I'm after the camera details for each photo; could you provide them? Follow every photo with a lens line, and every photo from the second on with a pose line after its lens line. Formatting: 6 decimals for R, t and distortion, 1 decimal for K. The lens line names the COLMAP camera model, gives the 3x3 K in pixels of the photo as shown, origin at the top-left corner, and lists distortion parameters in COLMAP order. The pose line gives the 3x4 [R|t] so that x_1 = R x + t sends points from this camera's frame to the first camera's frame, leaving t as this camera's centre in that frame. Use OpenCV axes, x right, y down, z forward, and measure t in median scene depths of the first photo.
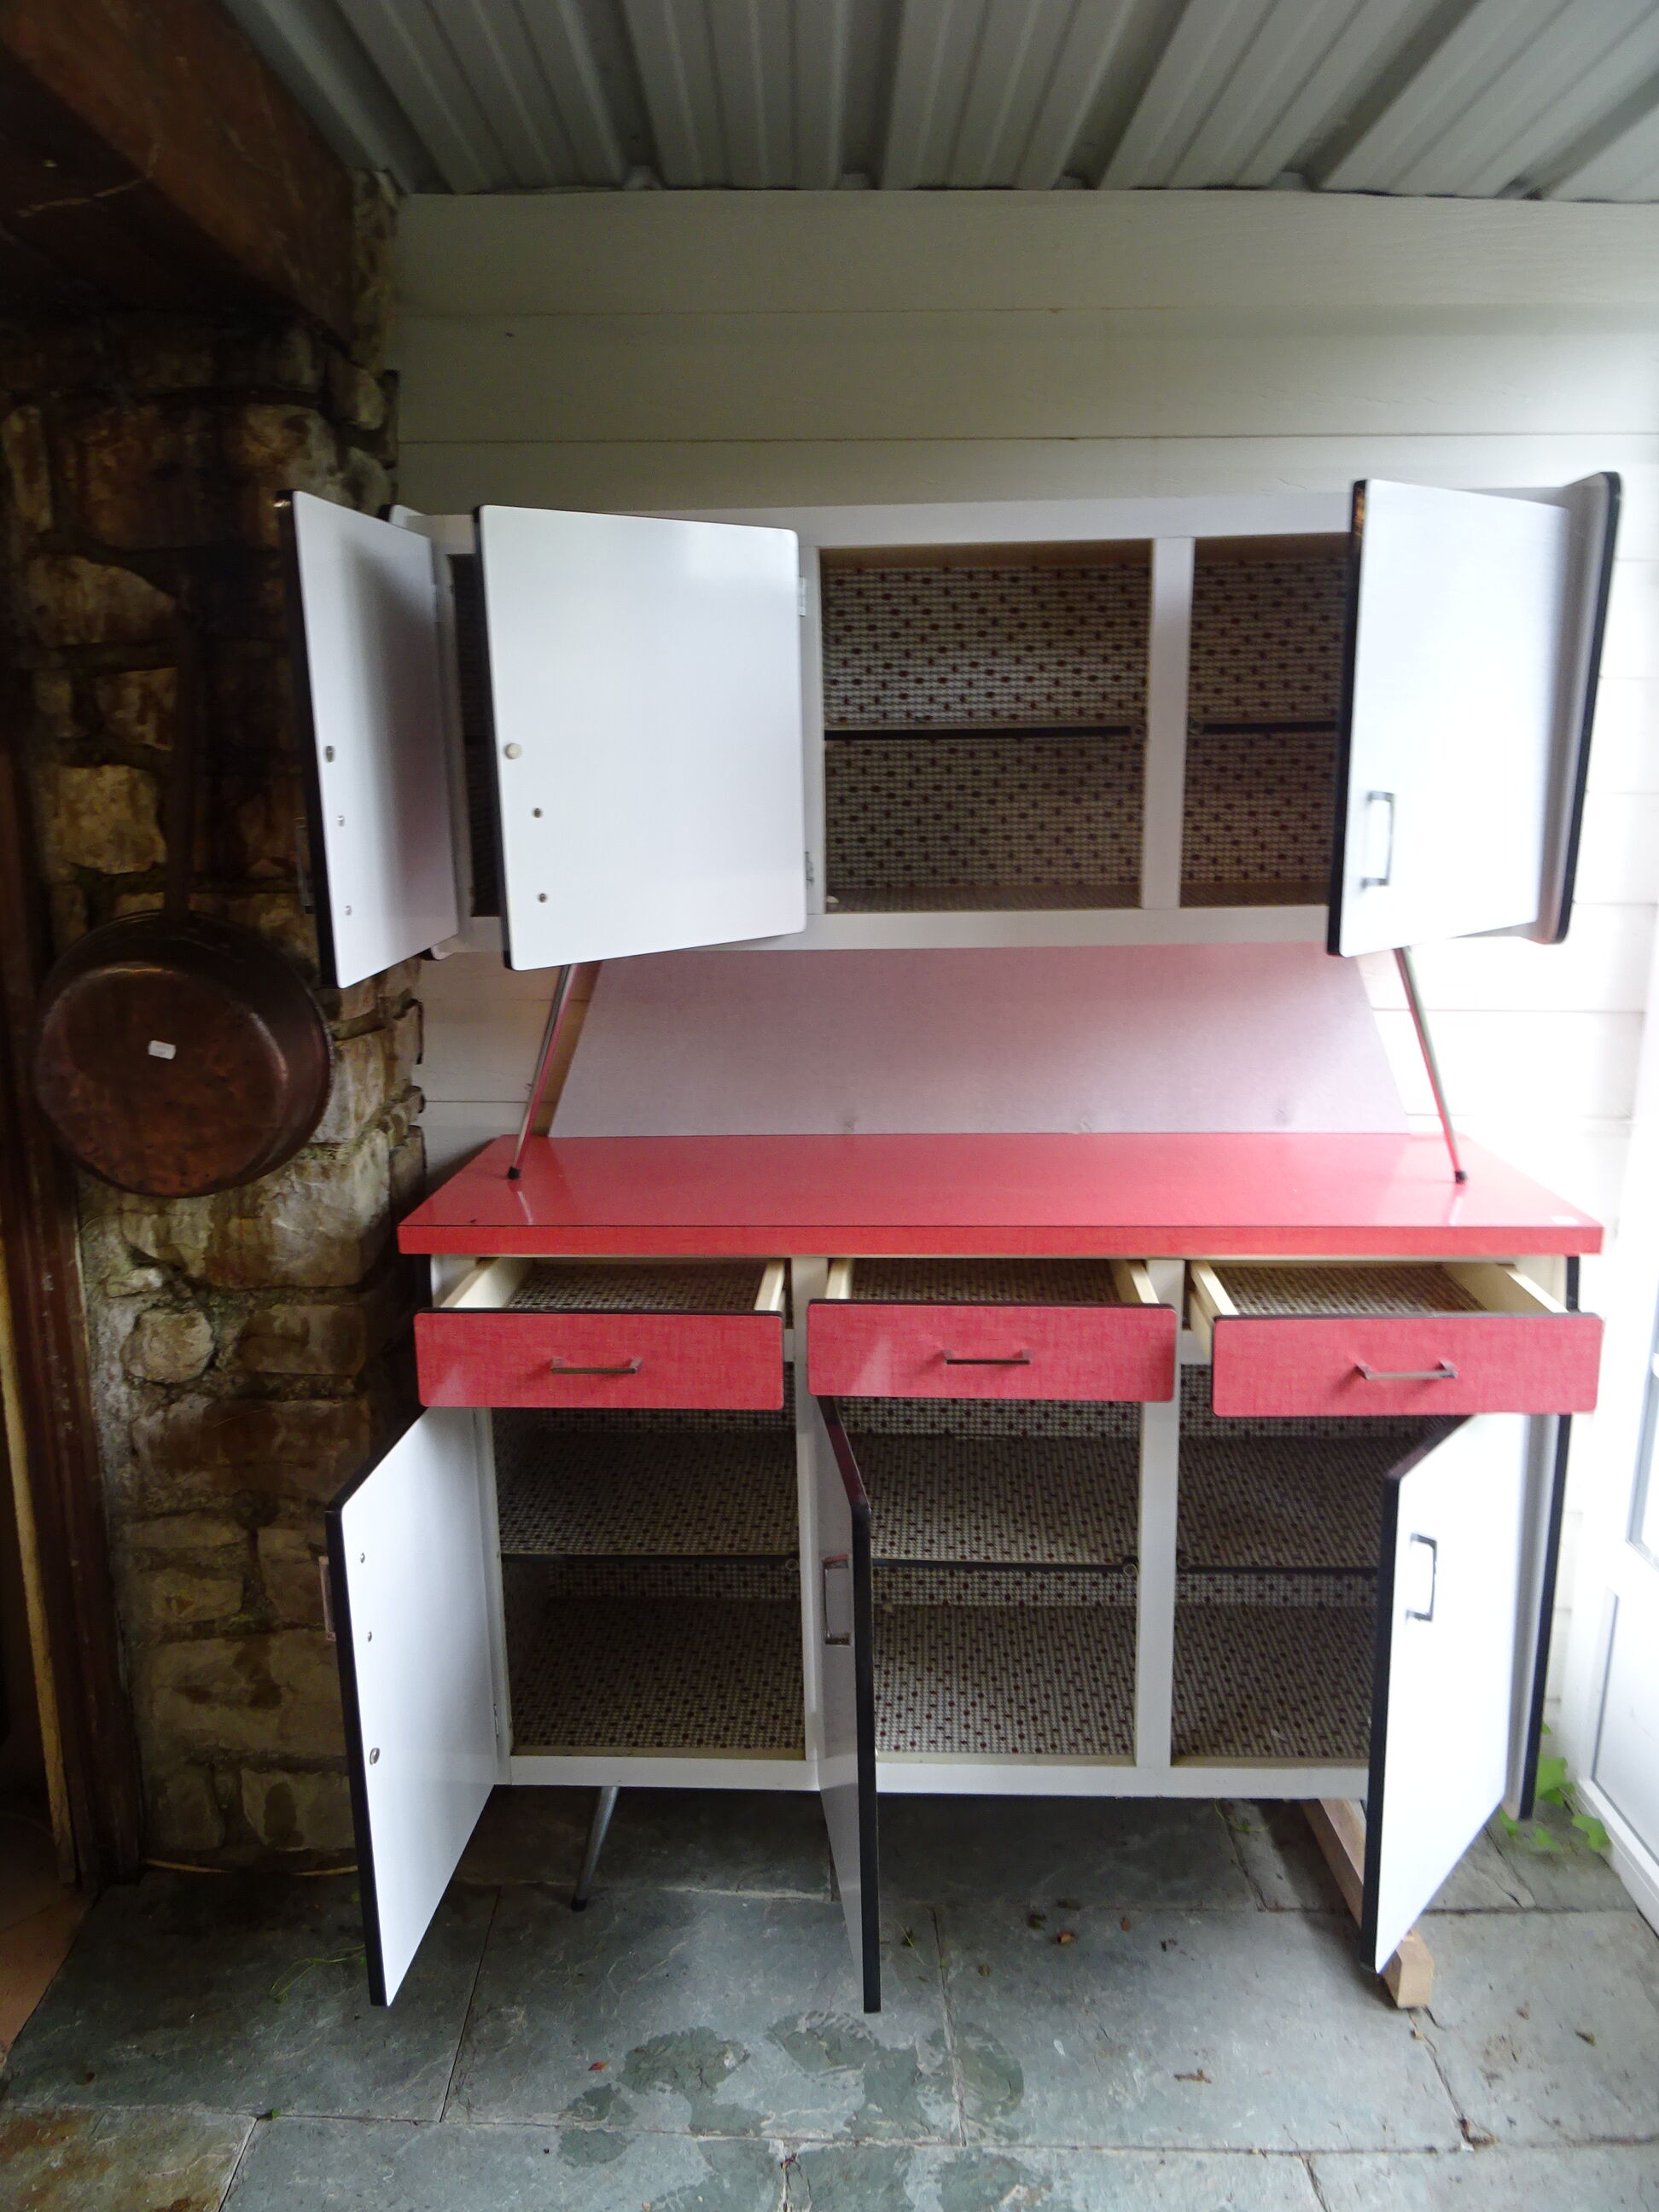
lens RADIAL K [[1606.1, 0, 829.8], [0, 1606.1, 1104.7], [0, 0, 1]] dist [-0.008237, 0.011083]
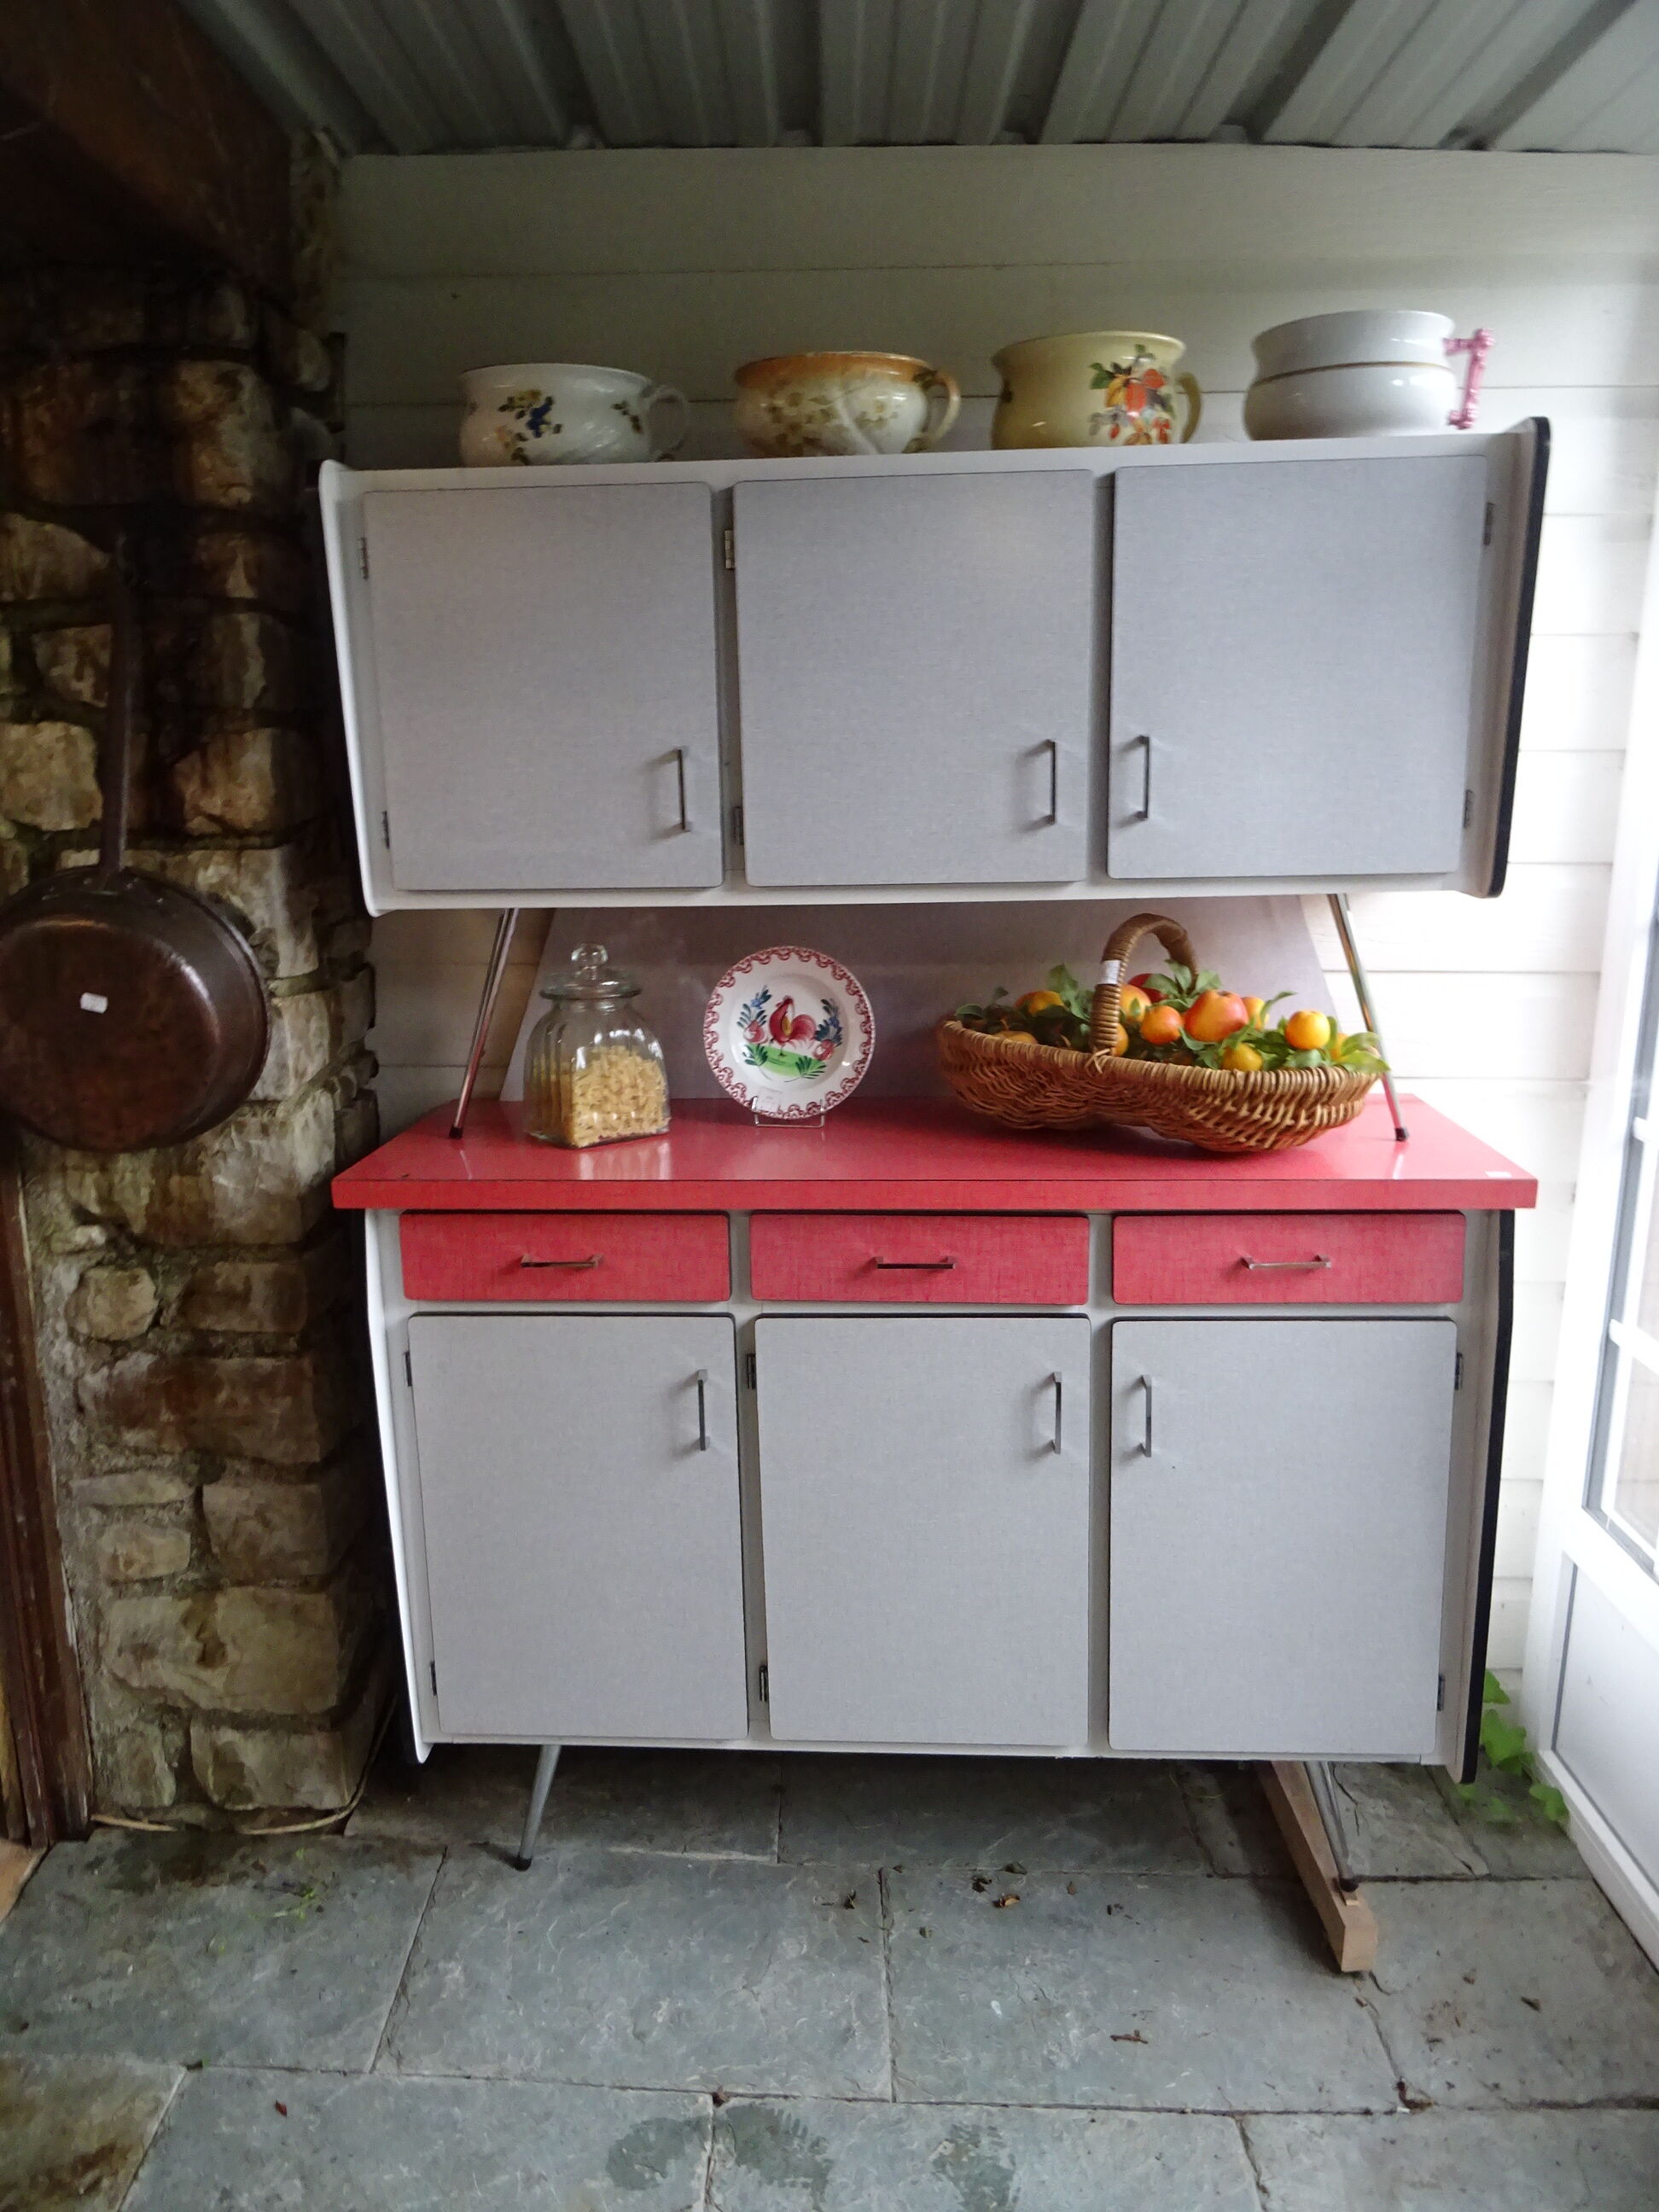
lens RADIAL K [[1606.1, 0, 837.1], [0, 1606.1, 1102.7], [0, 0, 1]] dist [-0.008237, 0.011083]
pose [[0.999902, 0.000825, -0.013981, 0.055640], [-0.000818, 1.000000, 0.000533, 0.024071], [0.013981, -0.000522, 0.999902, 0.002176]]
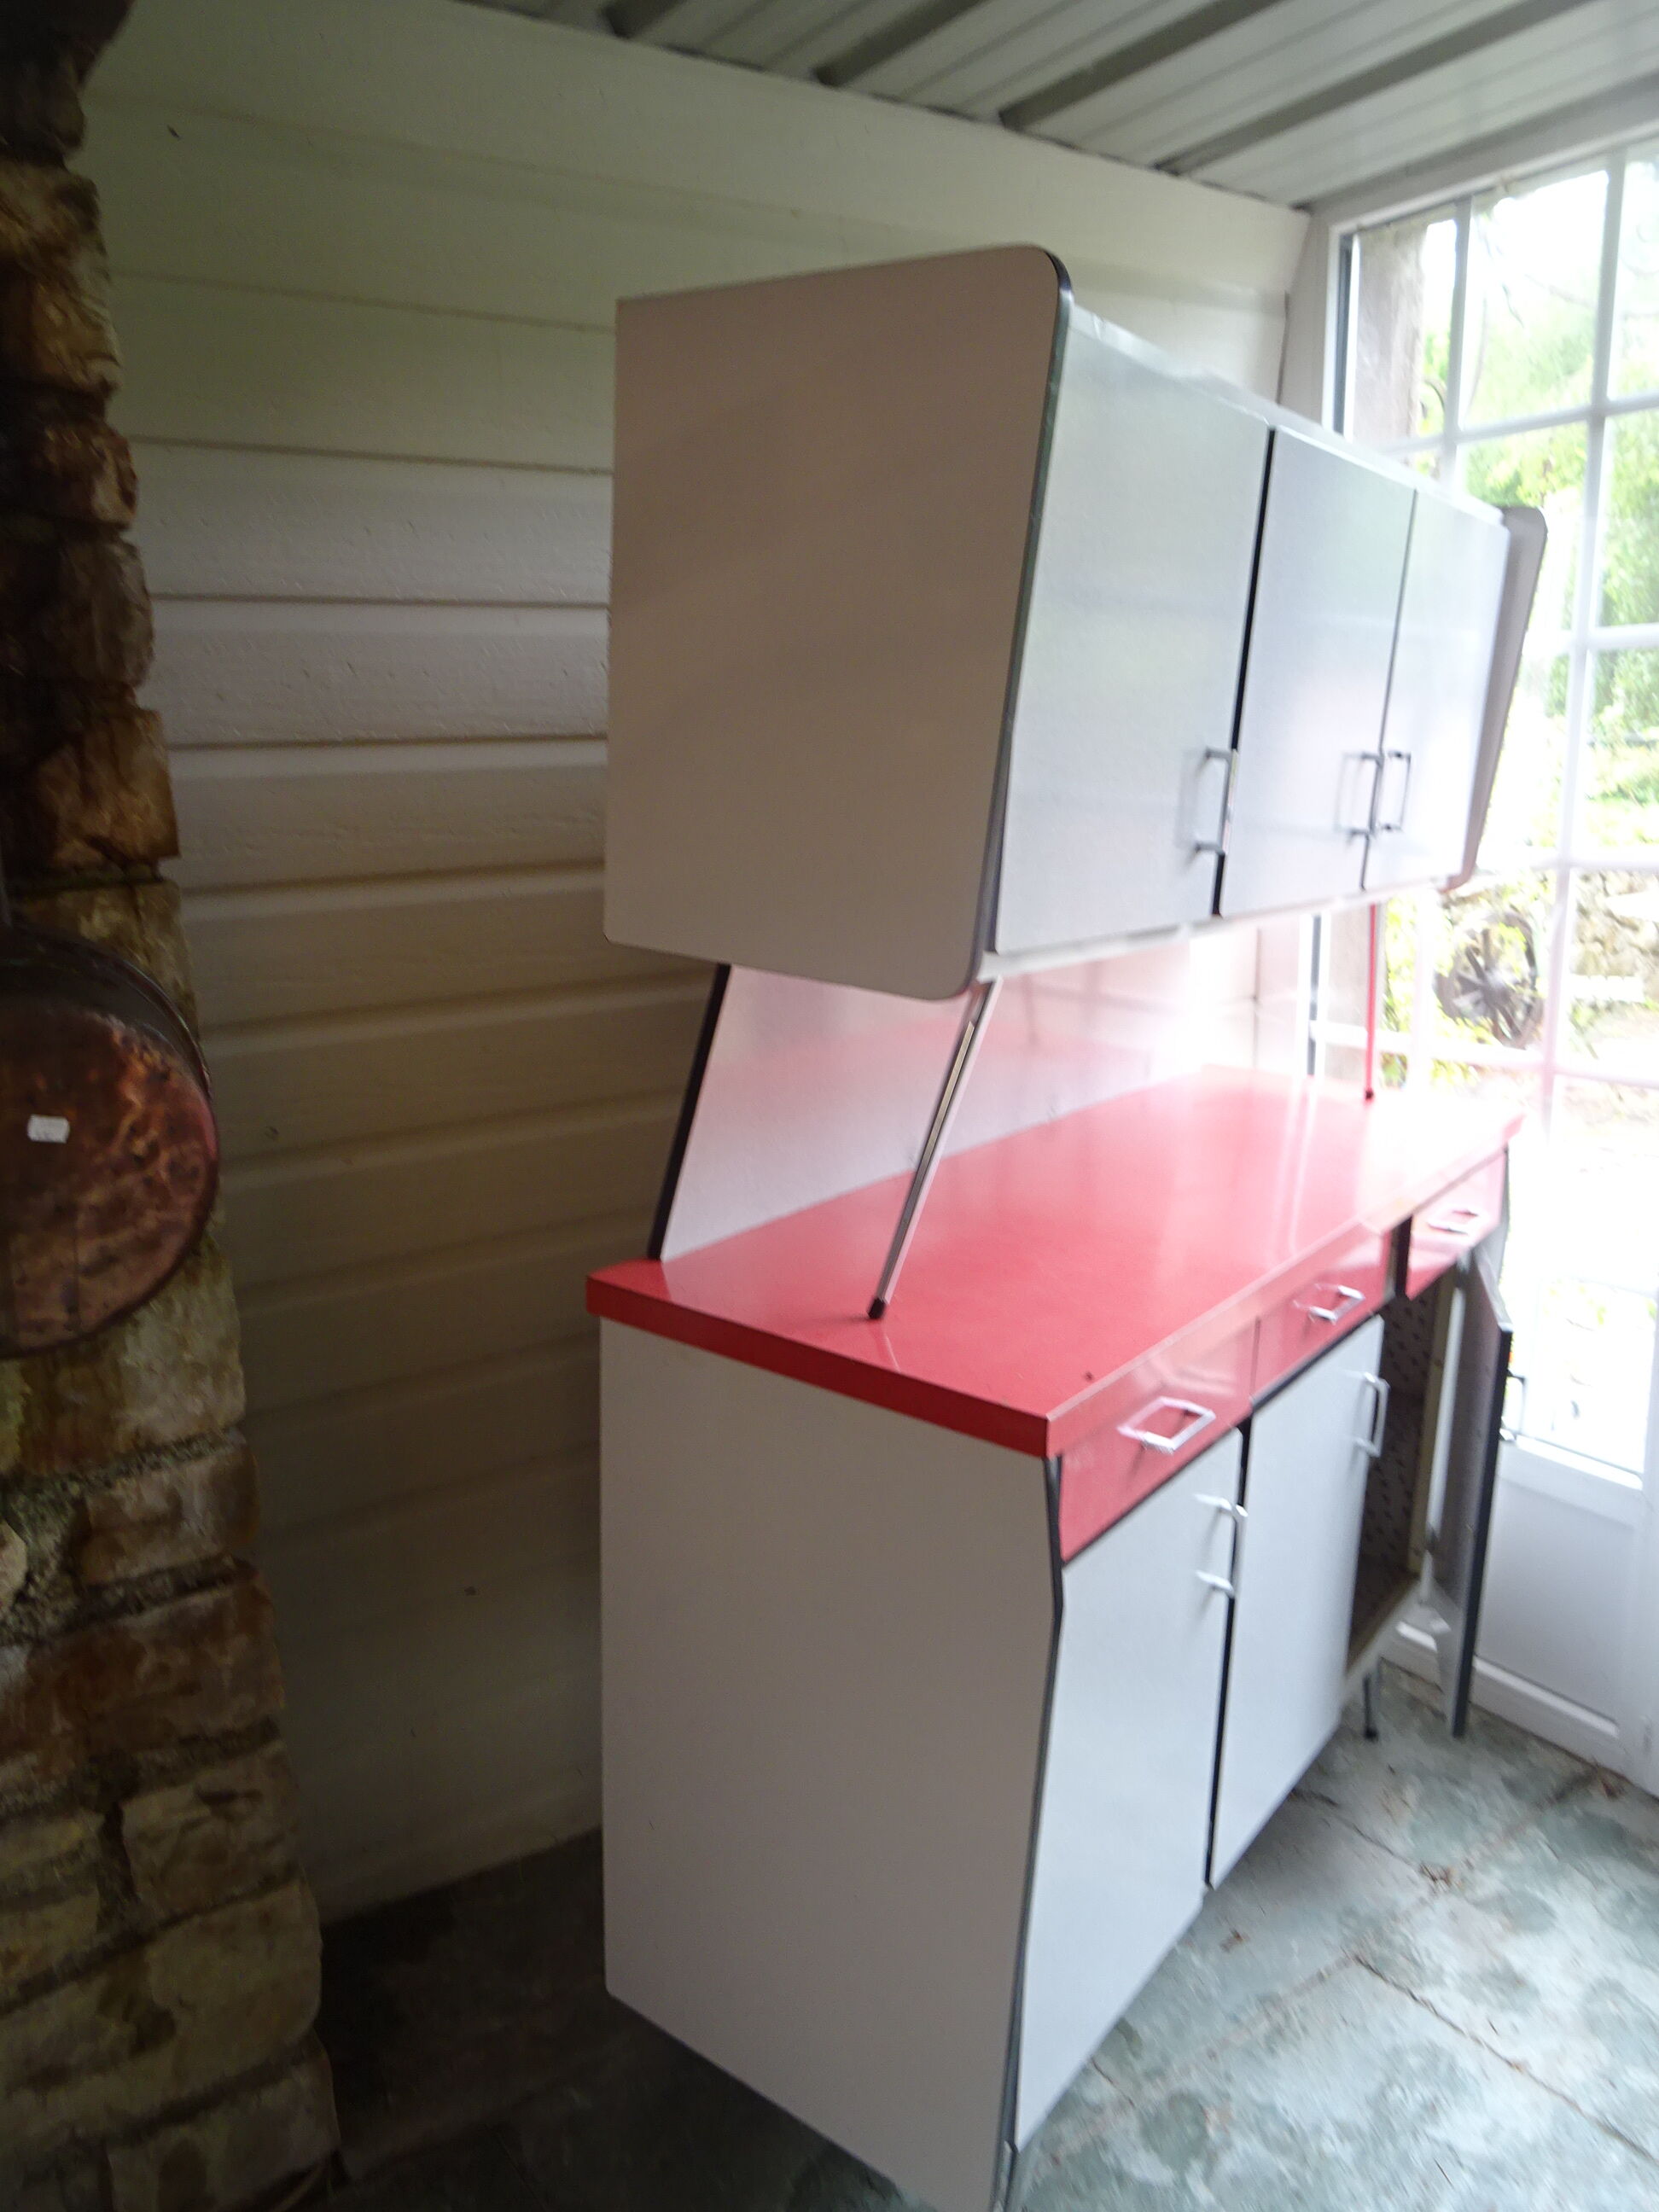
lens RADIAL K [[1606.1, 0, 823.8], [0, 1606.1, 1108.6], [0, 0, 1]] dist [-0.008237, 0.011083]
pose [[0.813614, -0.155743, 0.560157, -0.463288], [0.153341, 0.986823, 0.051646, -0.024612], [-0.560820, 0.043875, 0.826775, 0.243610]]
